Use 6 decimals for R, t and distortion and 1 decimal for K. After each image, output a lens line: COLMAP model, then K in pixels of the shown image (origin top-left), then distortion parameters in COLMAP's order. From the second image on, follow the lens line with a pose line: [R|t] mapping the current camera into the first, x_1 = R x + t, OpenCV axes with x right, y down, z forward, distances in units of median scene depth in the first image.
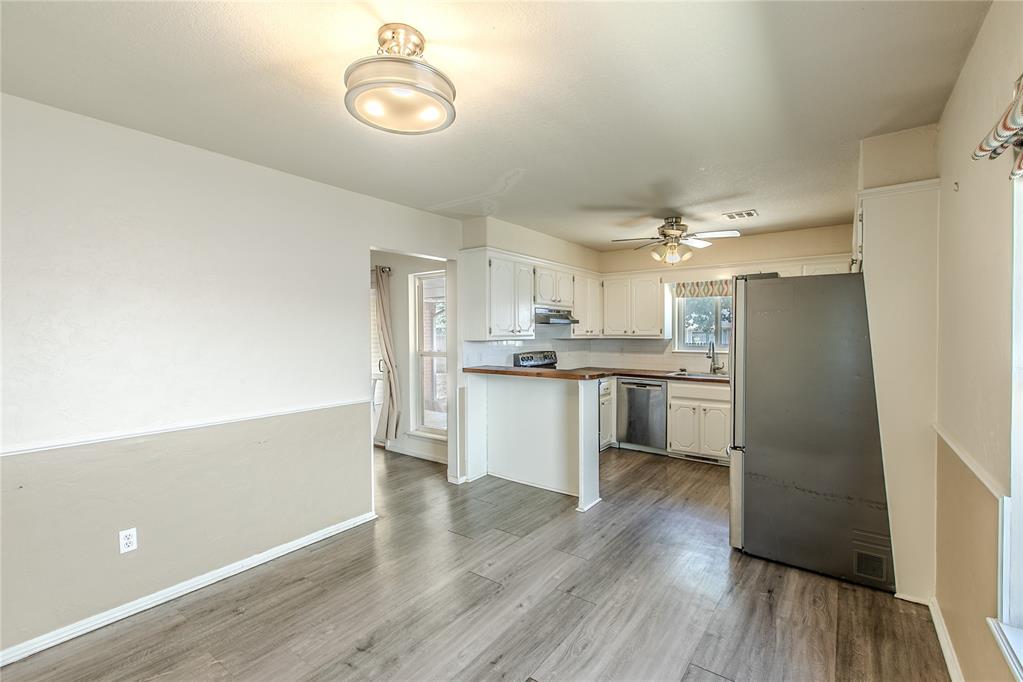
lens RADIAL K [[452.6, 0, 513.0], [0, 452.6, 343.8], [0, 0, 1]] dist [0.000014, -0.000051]
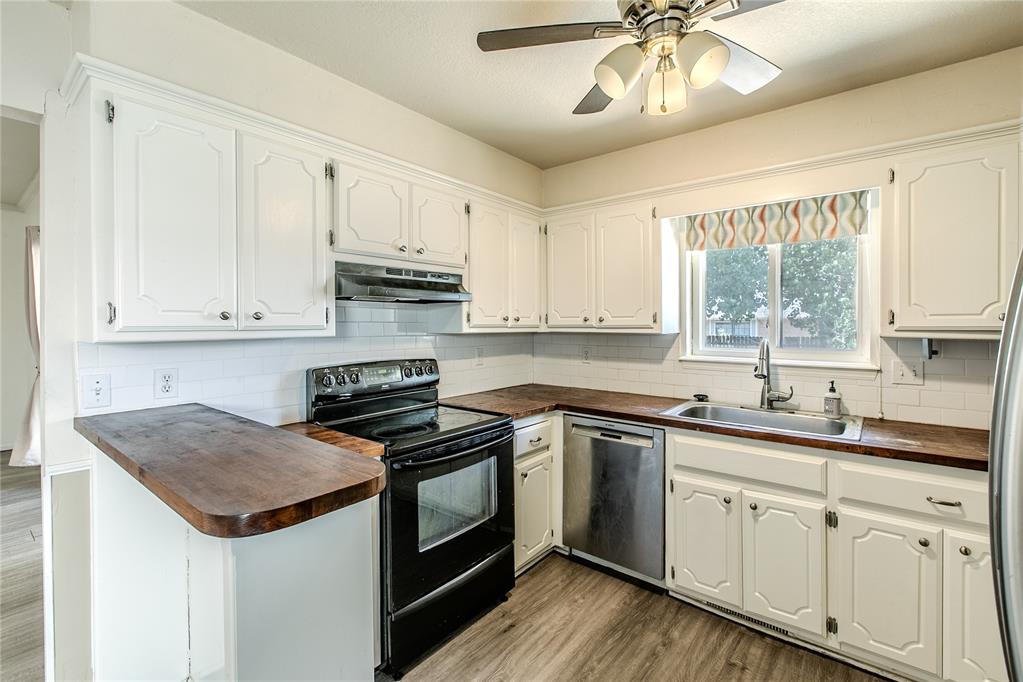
lens RADIAL K [[457.7, 0, 511.4], [0, 457.7, 328.2], [0, 0, 1]] dist [0.000663, 0.000018]
pose [[0.999118, 0.000365, -0.041988, 0.196082], [-0.000945, 0.999904, -0.013804, -0.010218], [0.041979, 0.013831, 0.999023, 0.509020]]
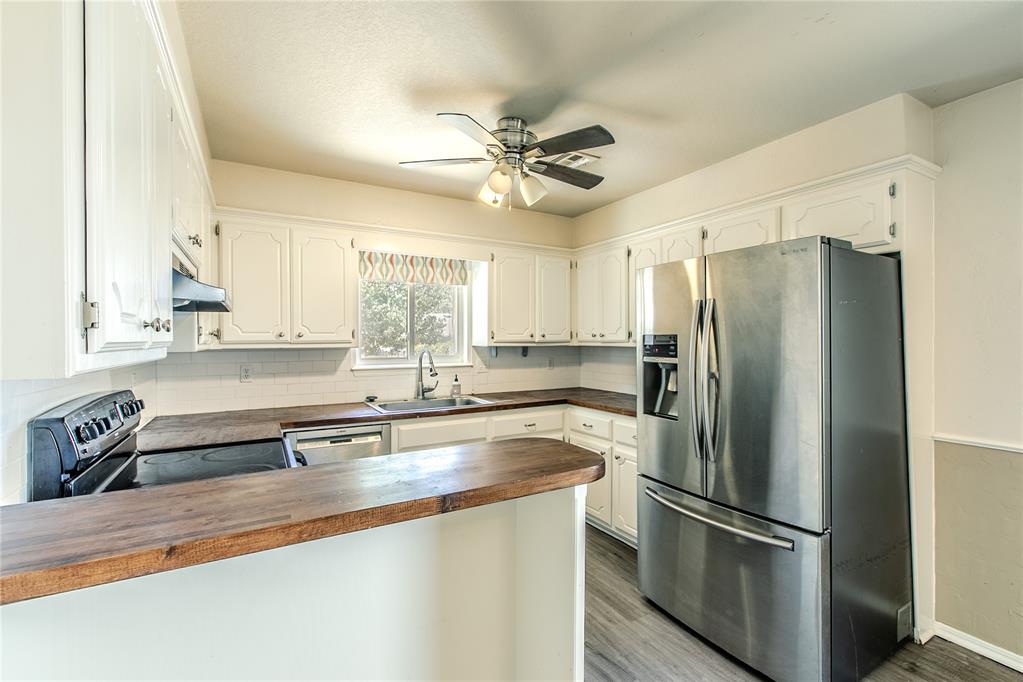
lens RADIAL K [[452.6, 0, 513.0], [0, 452.6, 343.8], [0, 0, 1]] dist [0.000014, -0.000051]
pose [[0.399652, -0.011564, 0.916594, -0.108027], [0.022191, 0.999749, 0.002937, -0.013323], [-0.916398, 0.019166, 0.399809, 0.598302]]
